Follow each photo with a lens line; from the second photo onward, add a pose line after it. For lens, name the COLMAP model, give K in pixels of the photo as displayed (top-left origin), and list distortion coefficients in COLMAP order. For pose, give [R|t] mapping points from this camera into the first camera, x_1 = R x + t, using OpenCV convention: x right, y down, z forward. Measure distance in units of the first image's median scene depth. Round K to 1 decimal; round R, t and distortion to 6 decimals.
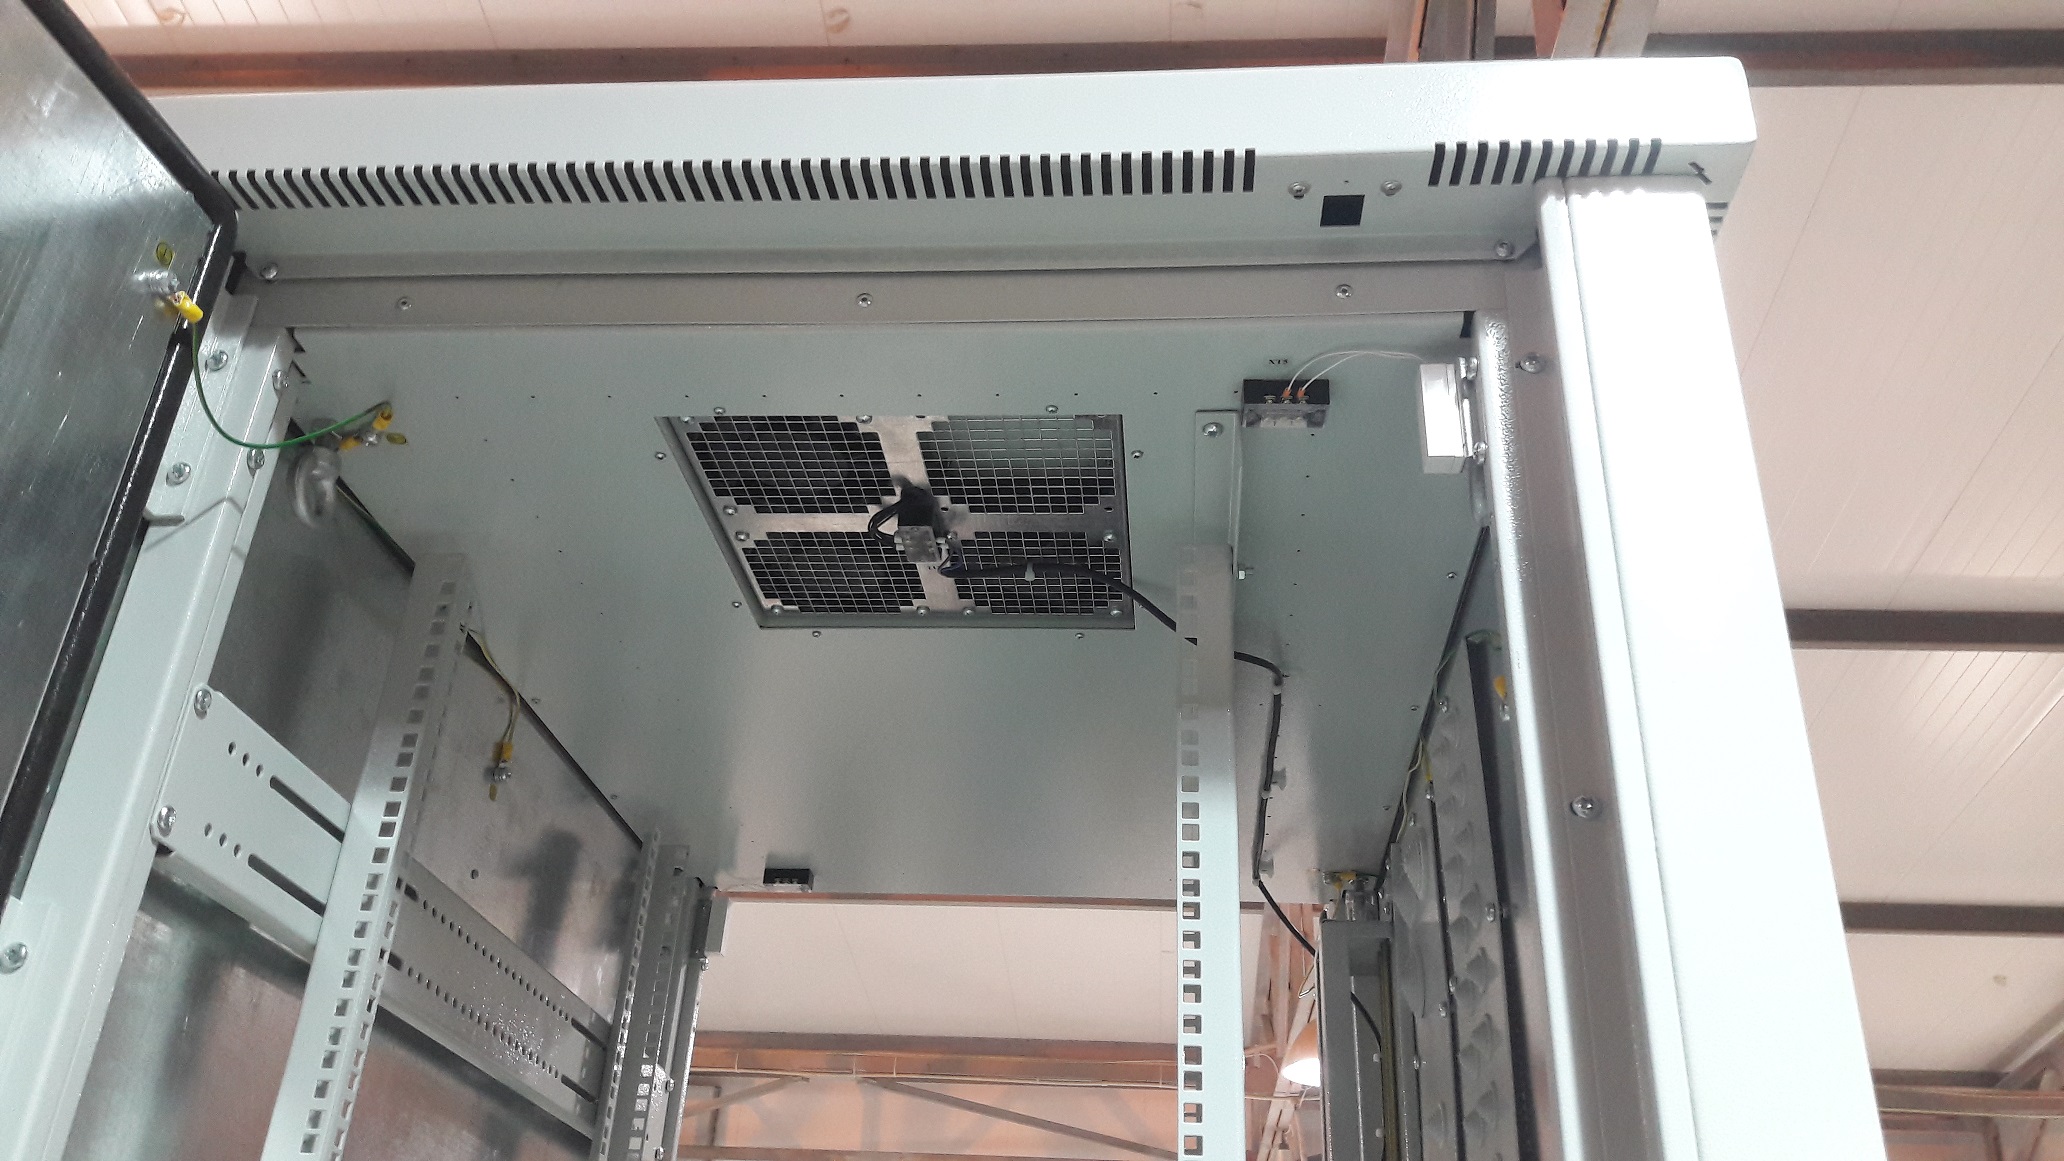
lens RADIAL K [[1689.4, 0, 1032.0], [0, 1689.4, 580.5], [0, 0, 1]] dist [0.003463, -0.007013]
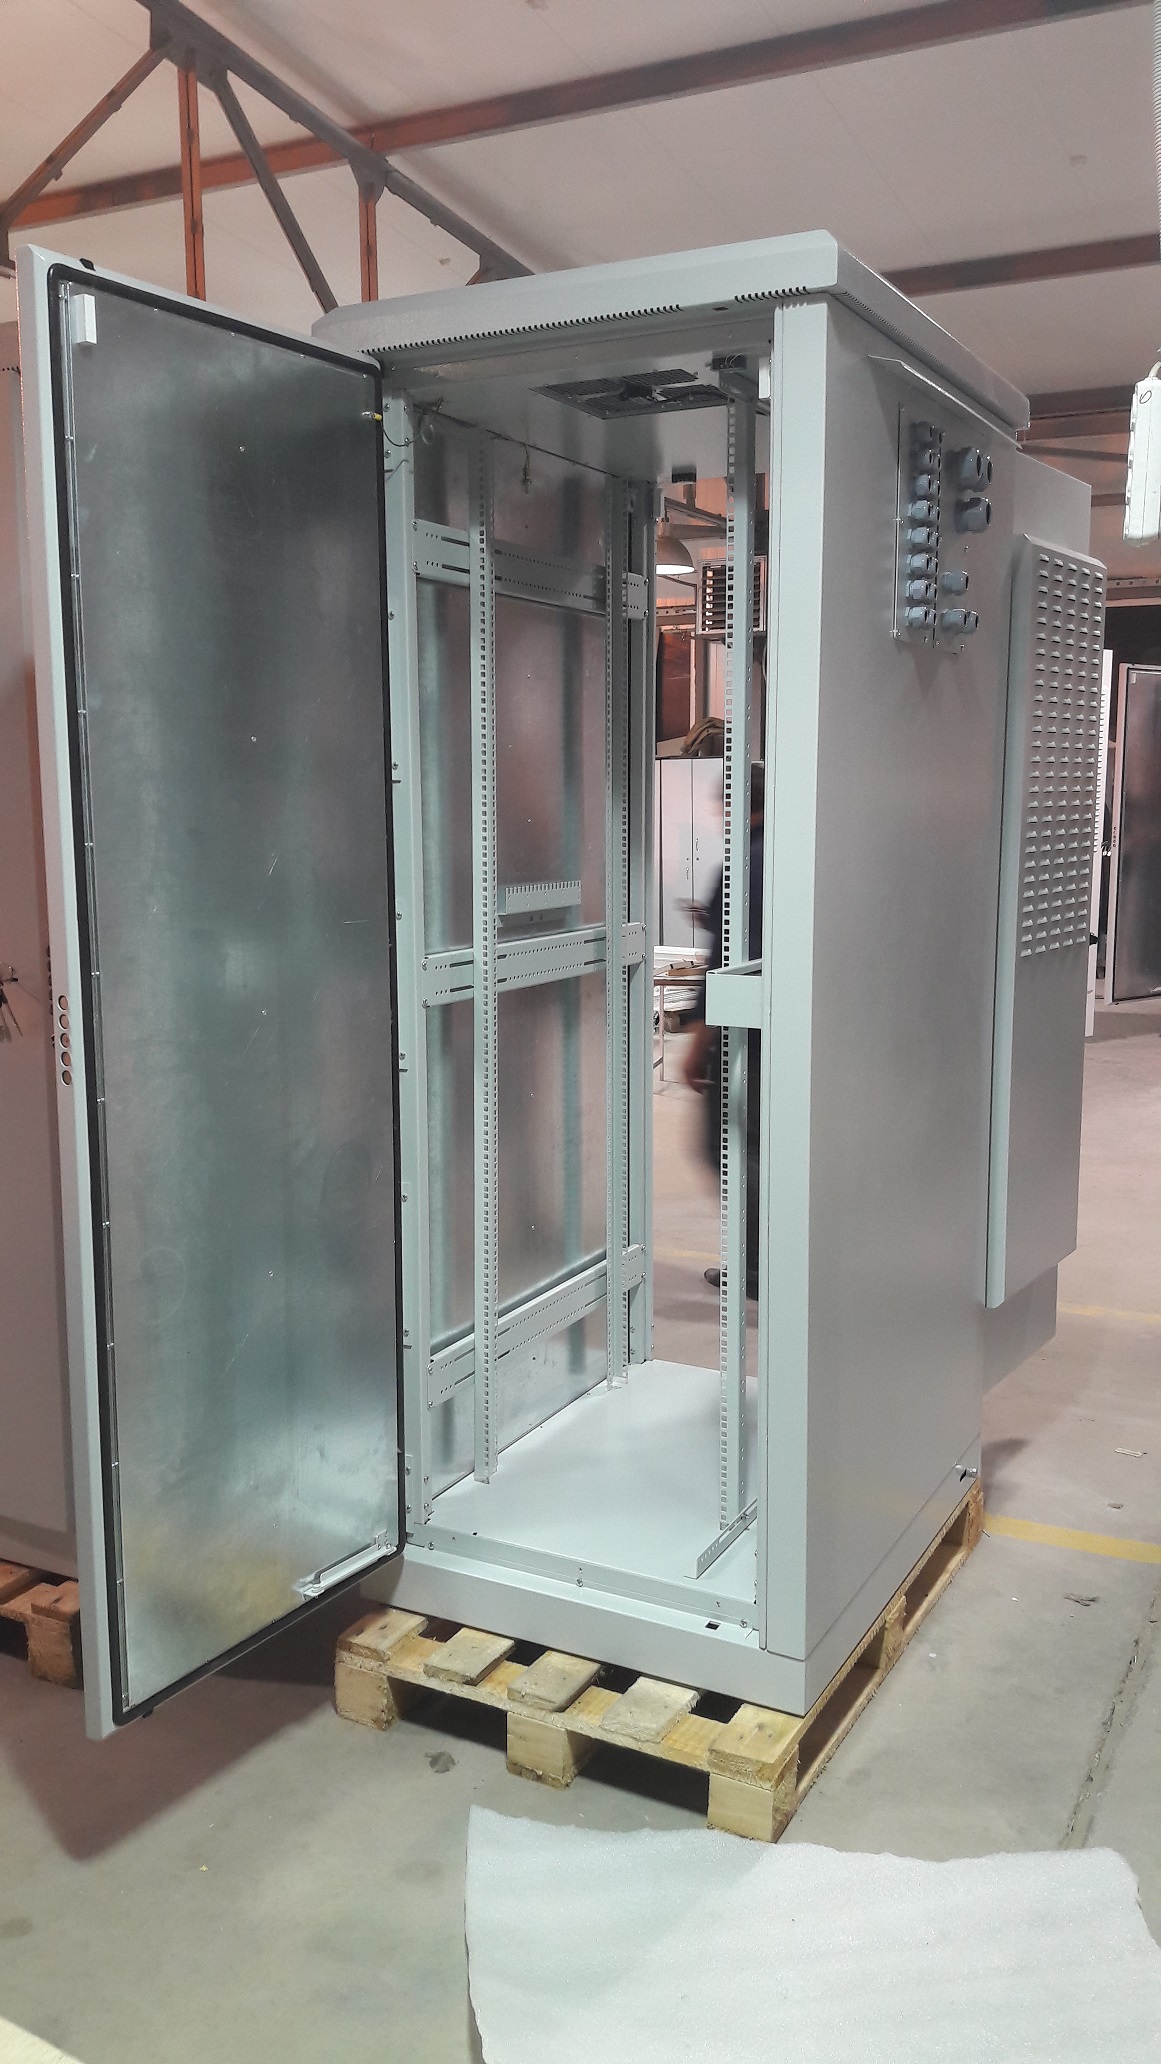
lens RADIAL K [[1688.8, 0, 580.5], [0, 1688.8, 1032.0], [0, 0, 1]] dist [-0.000034, -0.006957]
pose [[0.918810, 0.001440, -0.394697, 0.943525], [0.233024, 0.805138, 0.545392, -0.734481], [0.318571, -0.593085, 0.739434, -1.632711]]
